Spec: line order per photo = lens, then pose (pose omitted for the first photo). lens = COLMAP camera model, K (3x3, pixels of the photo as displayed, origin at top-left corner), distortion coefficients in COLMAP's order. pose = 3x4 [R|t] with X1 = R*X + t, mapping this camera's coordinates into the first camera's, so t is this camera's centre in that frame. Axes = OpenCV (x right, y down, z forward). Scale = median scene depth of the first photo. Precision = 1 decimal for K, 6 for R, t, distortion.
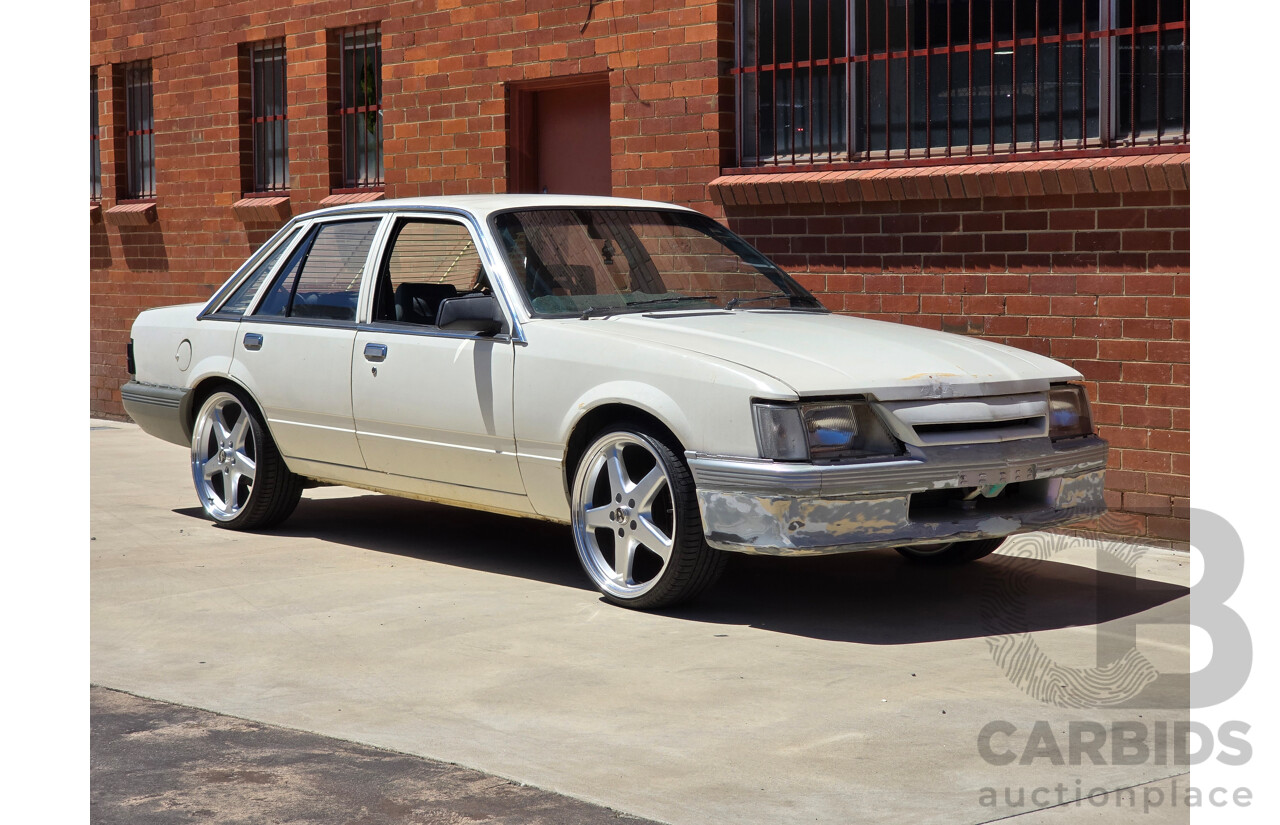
lens RADIAL K [[2074.4, 0, 649.8], [0, 2074.4, 339.8], [0, 0, 1]] dist [-0.022160, 0.000000]
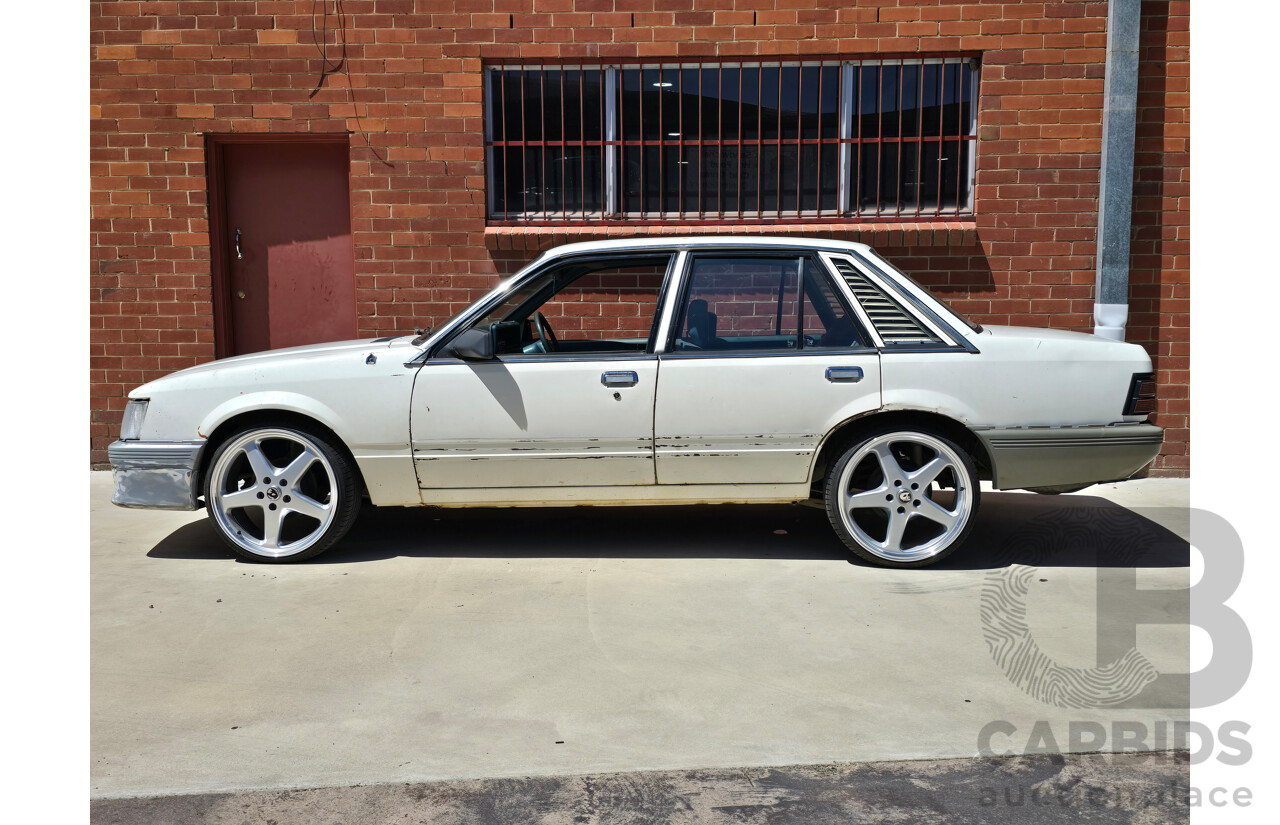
lens RADIAL K [[1170.4, 0, 642.3], [0, 1170.4, 411.0], [0, 0, 1]] dist [0.059627, 0.000000]
pose [[0.687100, -0.079500, 0.722200, -0.533322], [0.029690, 0.996238, 0.081419, -0.025959], [-0.725956, -0.034500, 0.686875, 0.524503]]
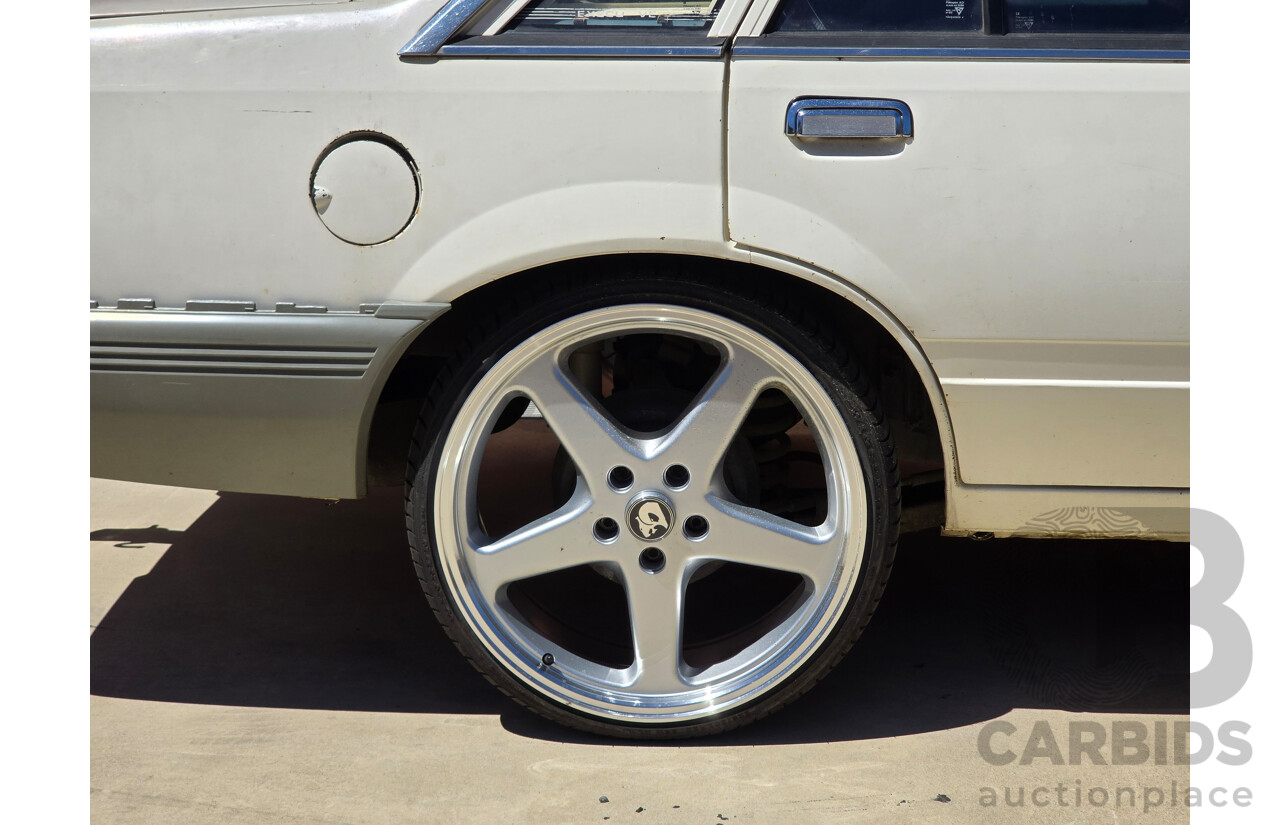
lens RADIAL K [[2074.4, 0, 667.6], [0, 2074.4, 384.4], [0, 0, 1]] dist [-0.022160, 0.000000]
pose [[0.681489, -0.178166, 0.709809, -0.449895], [0.037100, 0.977076, 0.209632, -0.027262], [-0.730887, -0.116528, 0.672477, 0.870015]]
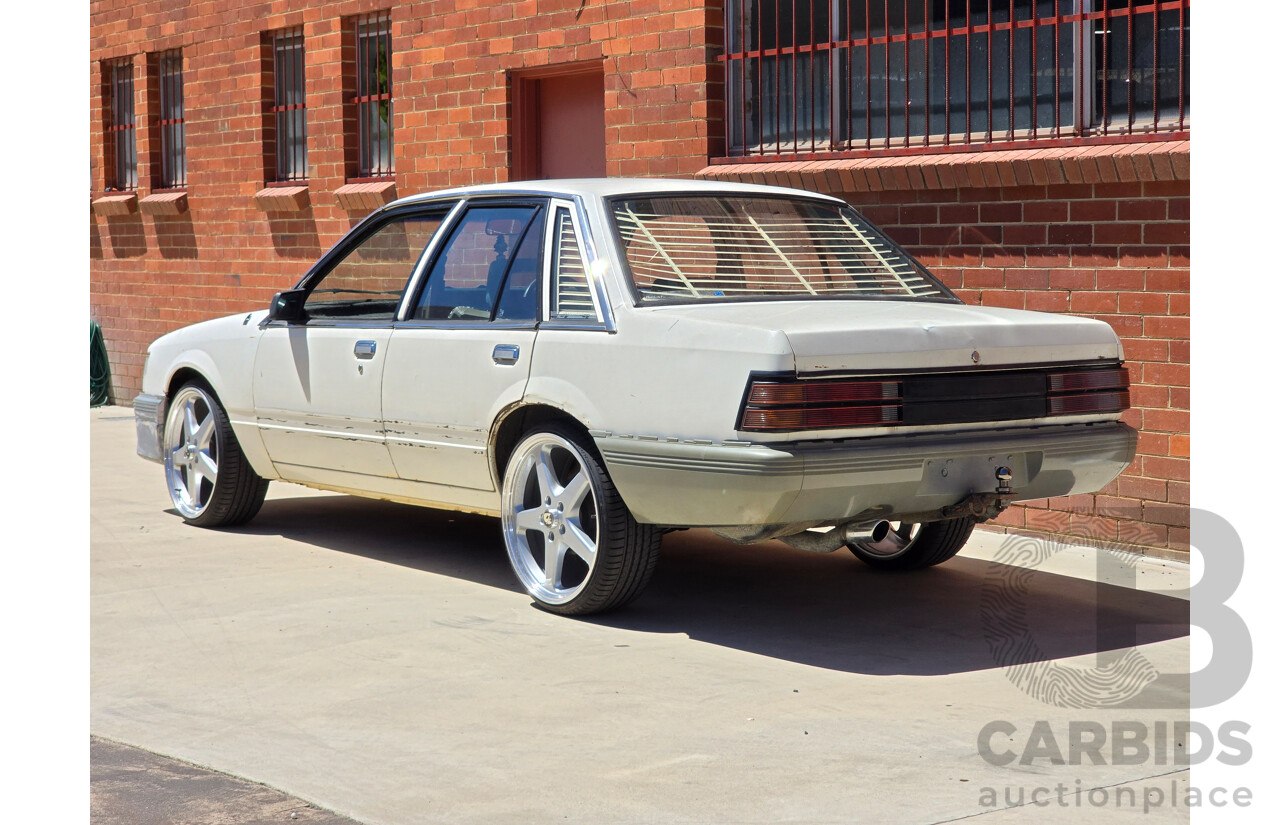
lens RADIAL K [[2074.4, 0, 679.9], [0, 2074.4, 344.1], [0, 0, 1]] dist [-0.022160, 0.000000]
pose [[0.998878, 0.002266, -0.047305, 0.082232], [-0.001830, 0.999956, 0.009243, -0.004950], [0.047324, -0.009146, 0.998838, 0.029308]]
